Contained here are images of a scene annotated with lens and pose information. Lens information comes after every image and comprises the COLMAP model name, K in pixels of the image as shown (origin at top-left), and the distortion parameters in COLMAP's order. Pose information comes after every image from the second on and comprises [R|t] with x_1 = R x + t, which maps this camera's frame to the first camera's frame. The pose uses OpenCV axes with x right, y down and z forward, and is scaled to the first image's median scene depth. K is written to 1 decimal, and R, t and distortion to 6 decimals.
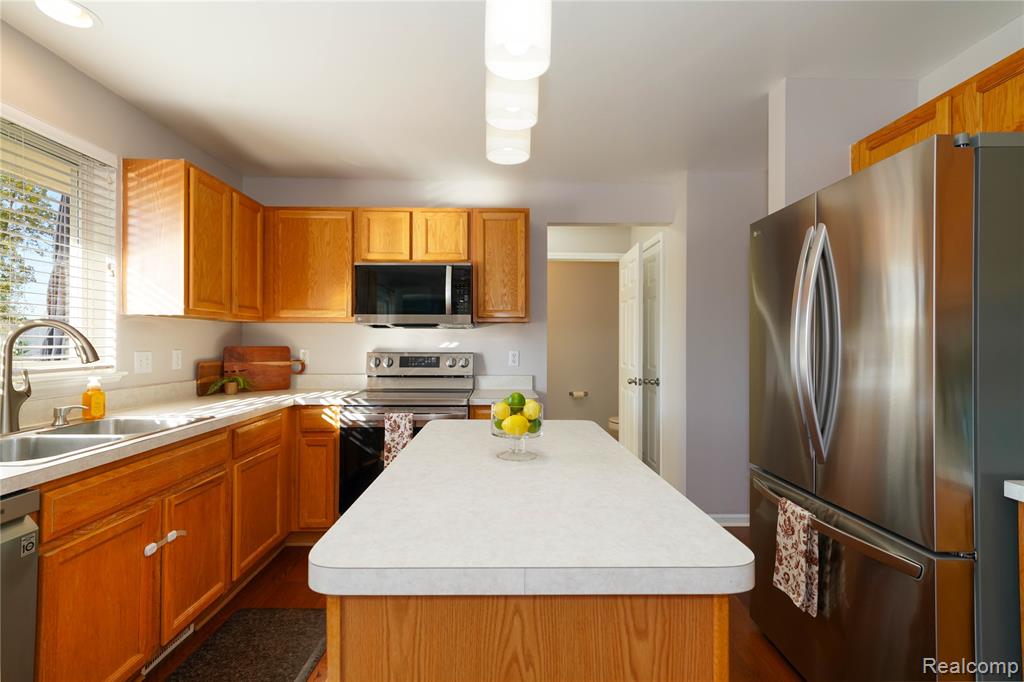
lens RADIAL K [[482.1, 0, 490.9], [0, 482.1, 343.9], [0, 0, 1]] dist [0.017479, 0.001101]
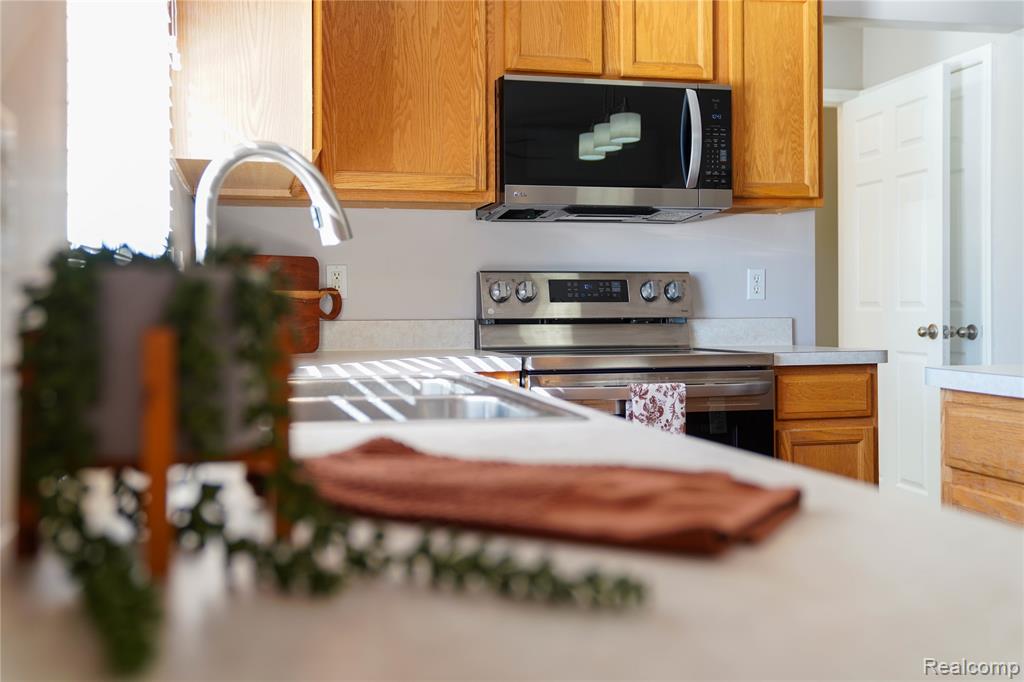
lens RADIAL K [[1018.6, 0, 518.8], [0, 1018.6, 309.8], [0, 0, 1]] dist [0.055194, 0.000000]
pose [[0.974398, -0.009931, 0.224610, -0.482914], [0.008381, 0.999934, 0.007854, 0.051837], [-0.224673, -0.005770, 0.974417, 0.023574]]
